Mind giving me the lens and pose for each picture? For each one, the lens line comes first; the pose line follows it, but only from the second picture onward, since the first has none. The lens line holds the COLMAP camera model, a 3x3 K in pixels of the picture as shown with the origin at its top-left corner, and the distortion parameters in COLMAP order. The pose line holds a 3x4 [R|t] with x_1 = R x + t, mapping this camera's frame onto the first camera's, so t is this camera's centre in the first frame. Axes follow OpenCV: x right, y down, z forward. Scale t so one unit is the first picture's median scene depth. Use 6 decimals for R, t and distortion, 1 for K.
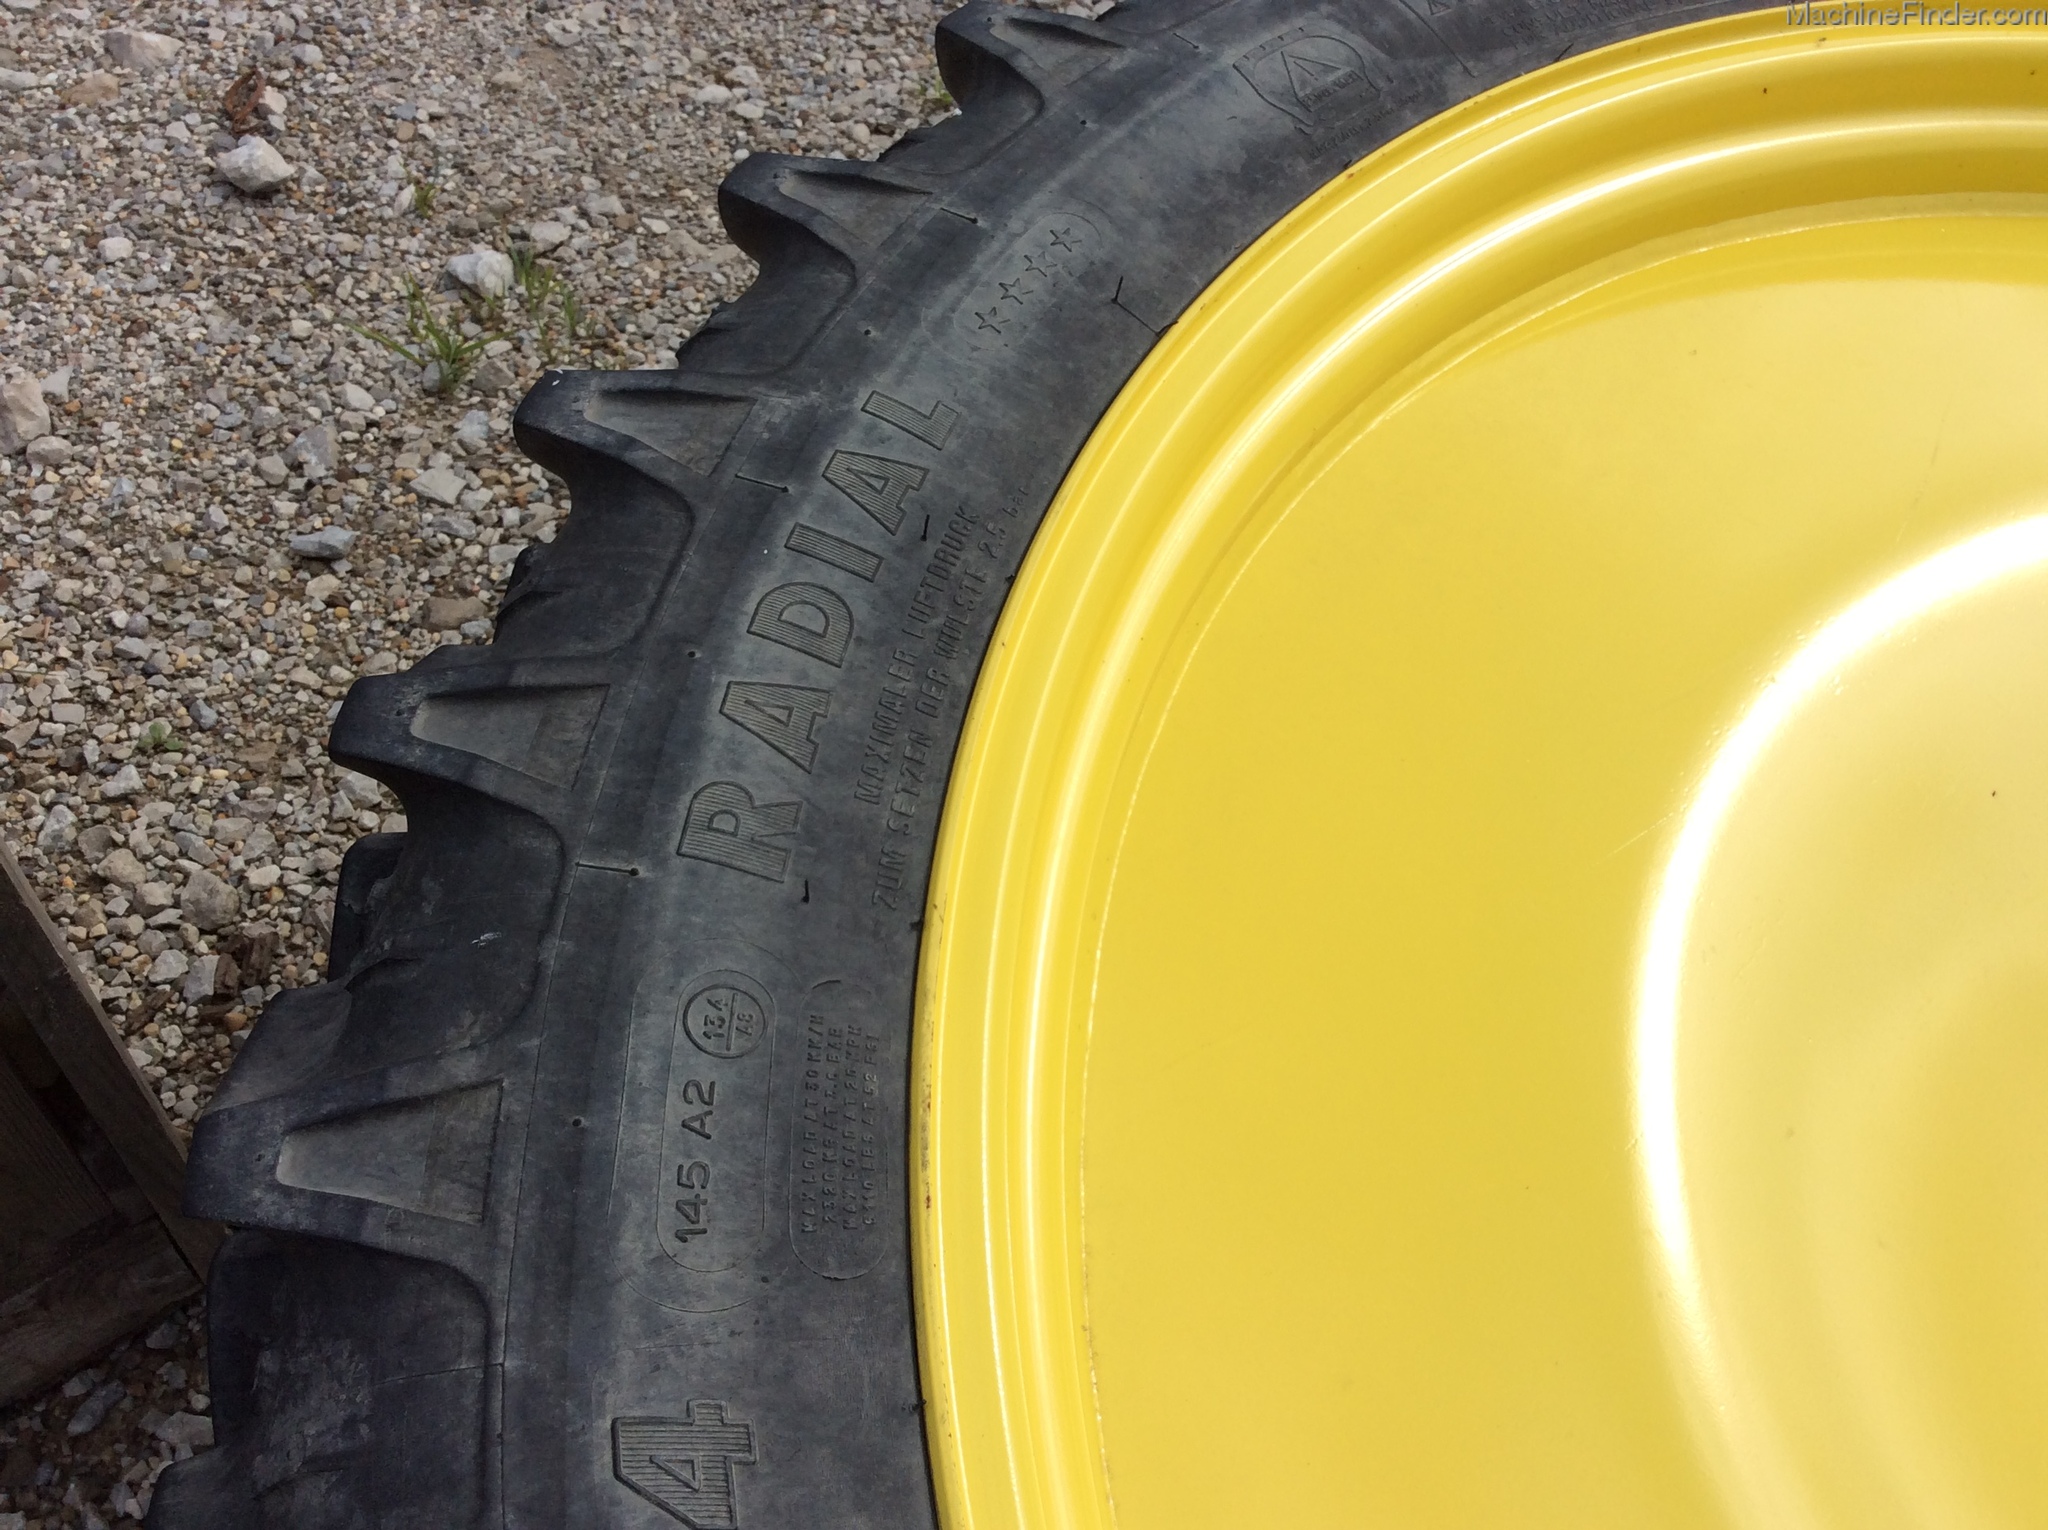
lens RADIAL K [[1893.9, 0, 1024.0], [0, 1893.9, 765.0], [0, 0, 1]] dist [0.088917, -0.185271]
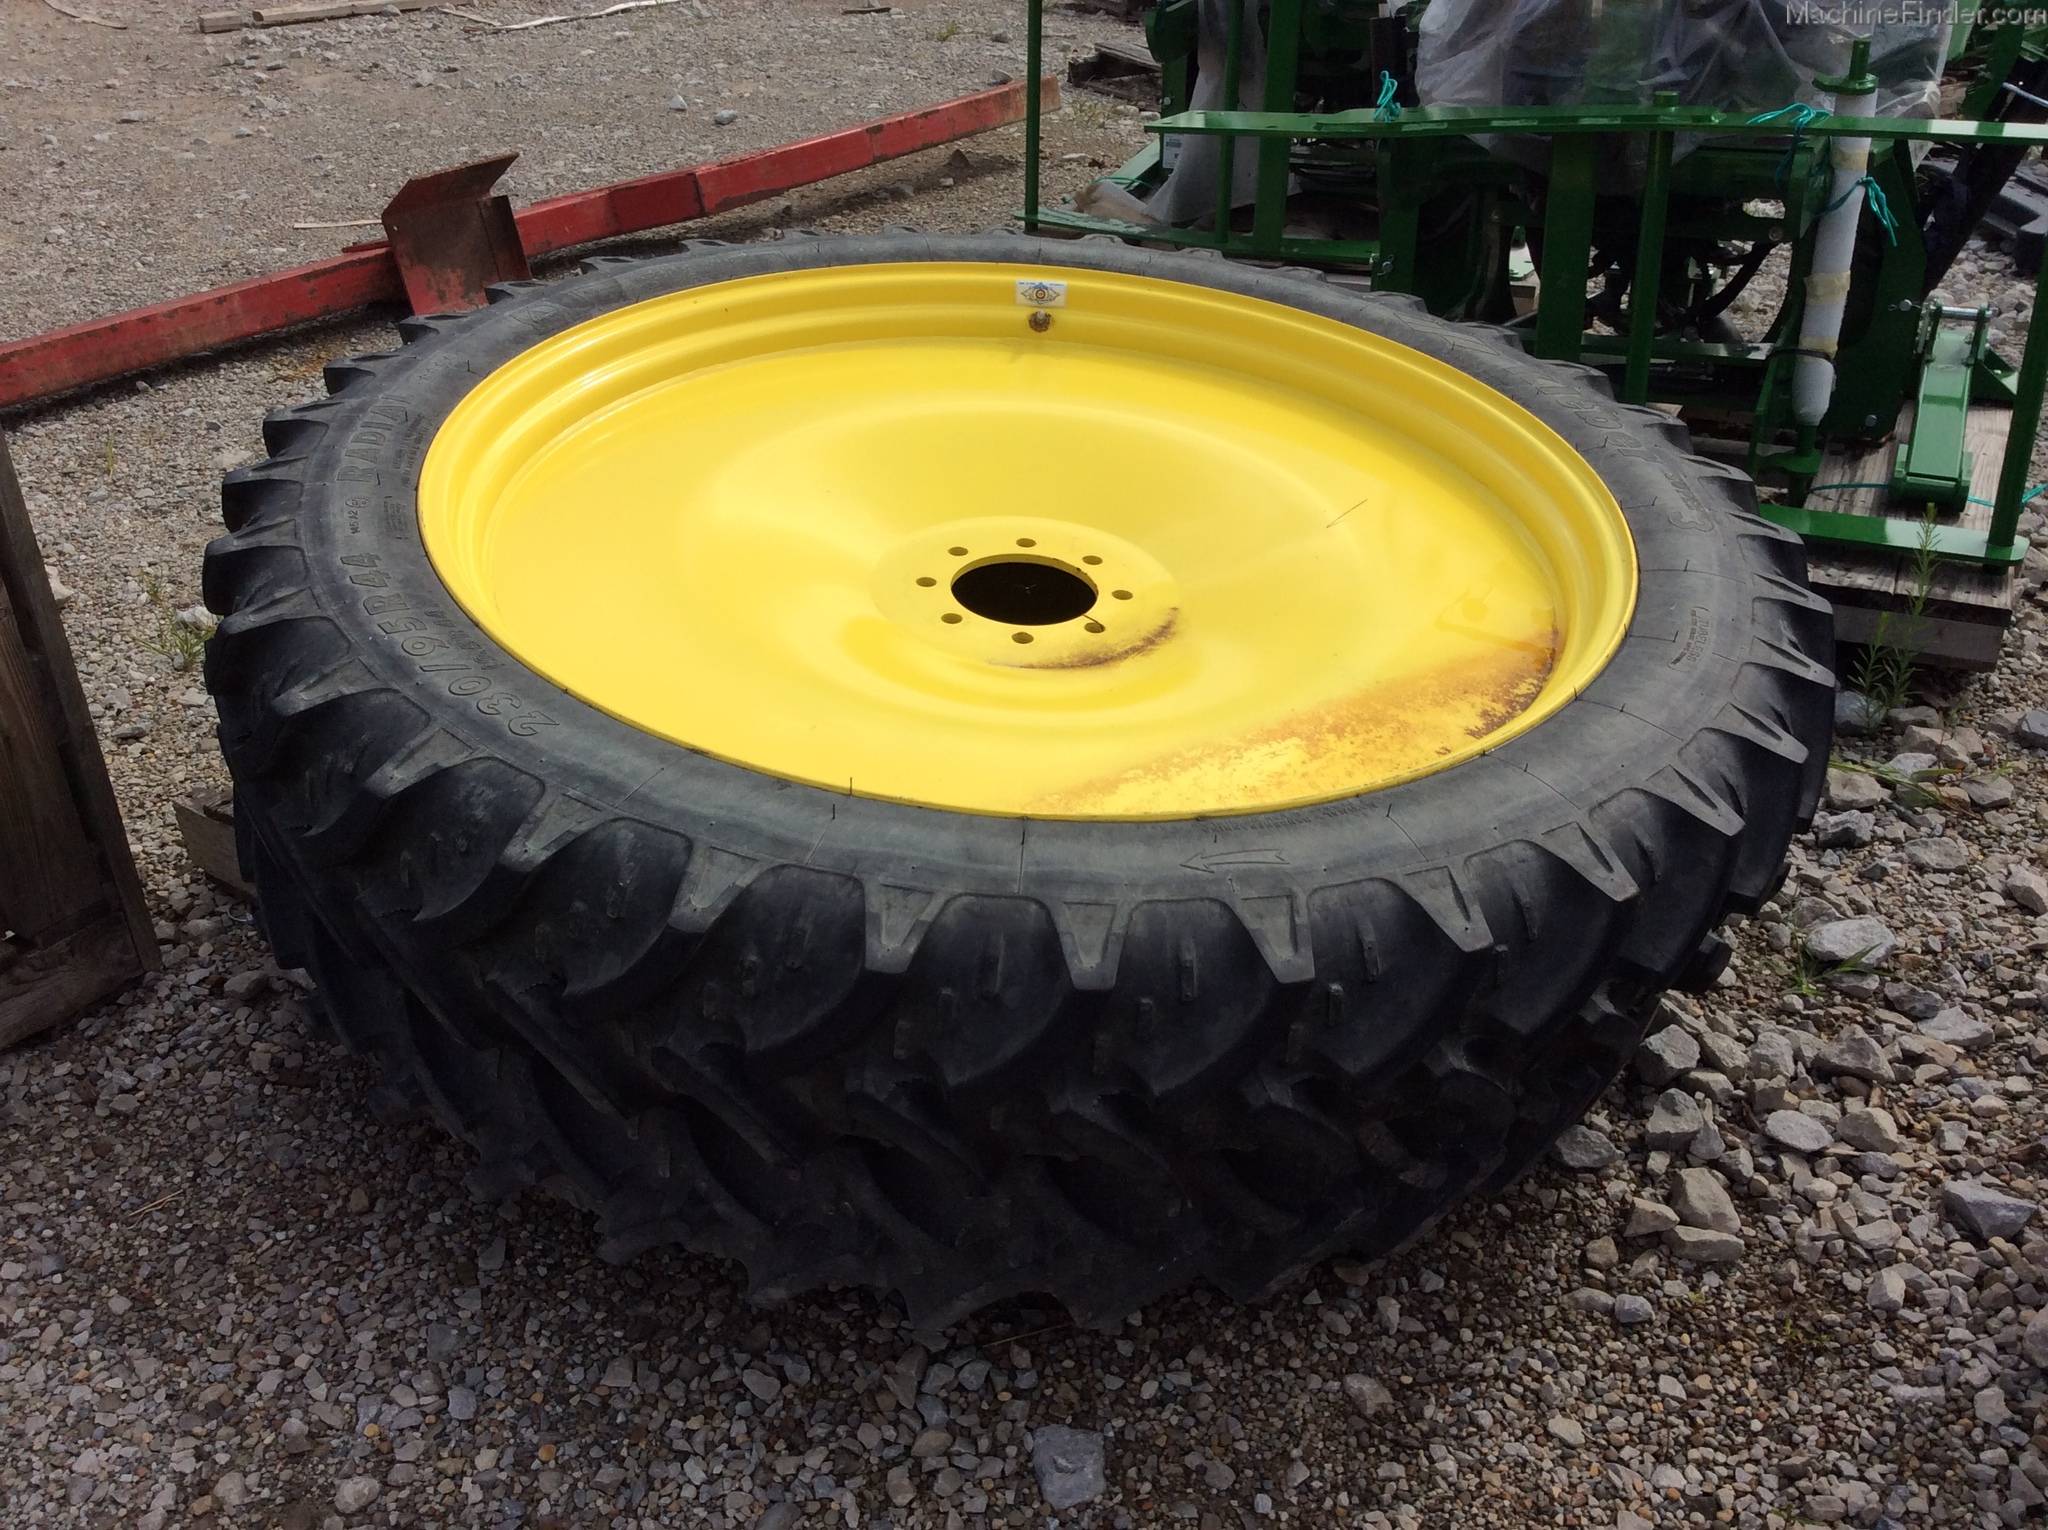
lens RADIAL K [[1893.9, 0, 1024.0], [0, 1893.9, 765.0], [0, 0, 1]] dist [0.088917, -0.185271]
pose [[0.958720, -0.206000, 0.196011, 0.075710], [0.257681, 0.920876, -0.292553, 0.638330], [-0.120236, 0.330985, 0.935945, -0.755252]]
